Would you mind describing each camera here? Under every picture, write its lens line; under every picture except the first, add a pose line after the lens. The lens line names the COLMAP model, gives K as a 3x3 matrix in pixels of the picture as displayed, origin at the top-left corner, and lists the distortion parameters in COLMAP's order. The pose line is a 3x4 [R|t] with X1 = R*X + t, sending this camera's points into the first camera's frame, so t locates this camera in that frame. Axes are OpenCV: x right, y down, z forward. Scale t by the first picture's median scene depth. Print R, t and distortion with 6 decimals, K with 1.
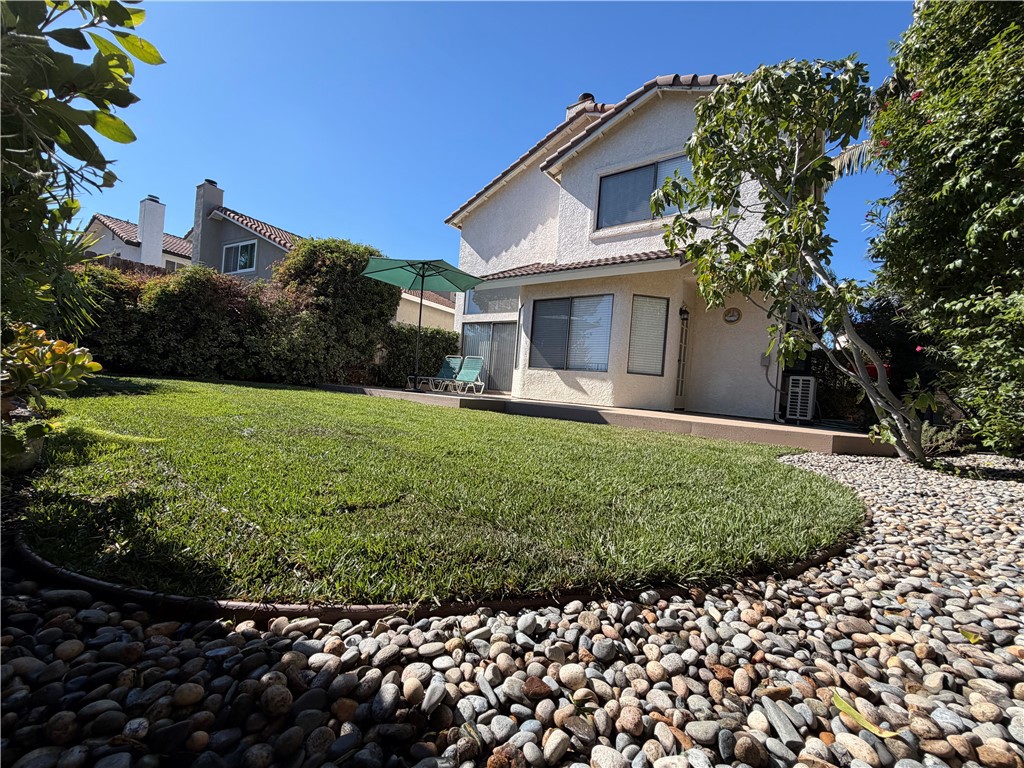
lens RADIAL K [[410.2, 0, 512.0], [0, 410.2, 384.0], [0, 0, 1]] dist [0.000220, -0.000107]
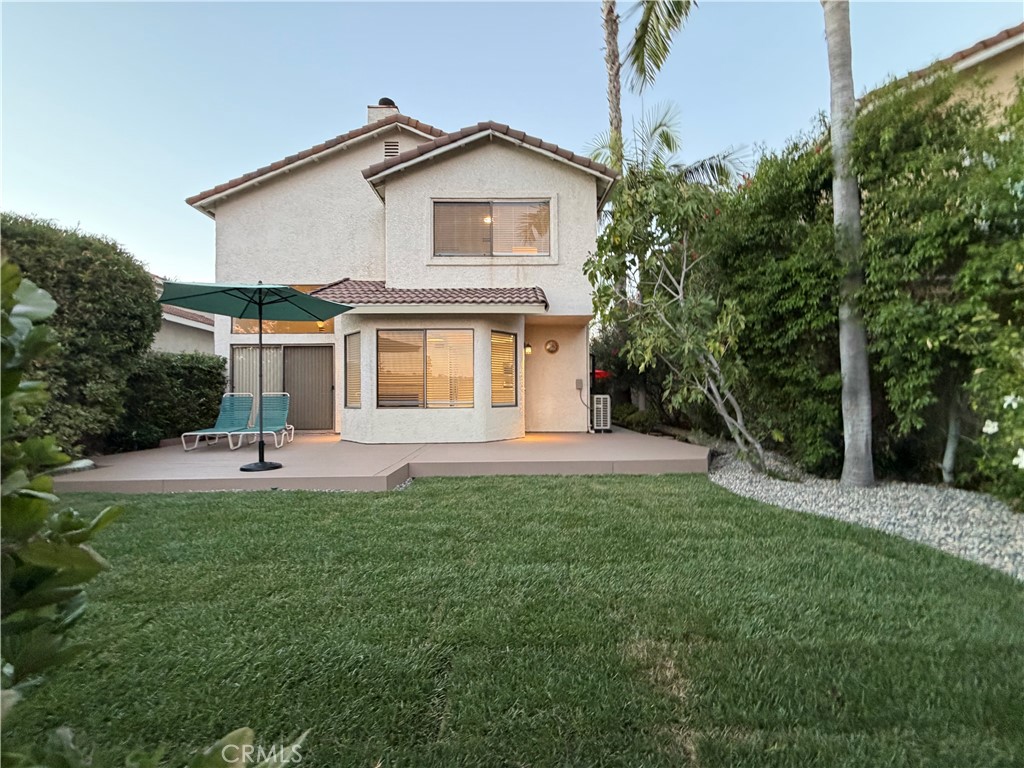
lens RADIAL K [[410.2, 0, 512.0], [0, 410.2, 384.0], [0, 0, 1]] dist [0.000220, -0.000107]
pose [[0.793726, -0.067154, 0.604557, -0.250734], [0.066414, 0.997513, 0.023608, -0.090114], [-0.604638, 0.021413, 0.796212, 0.133425]]
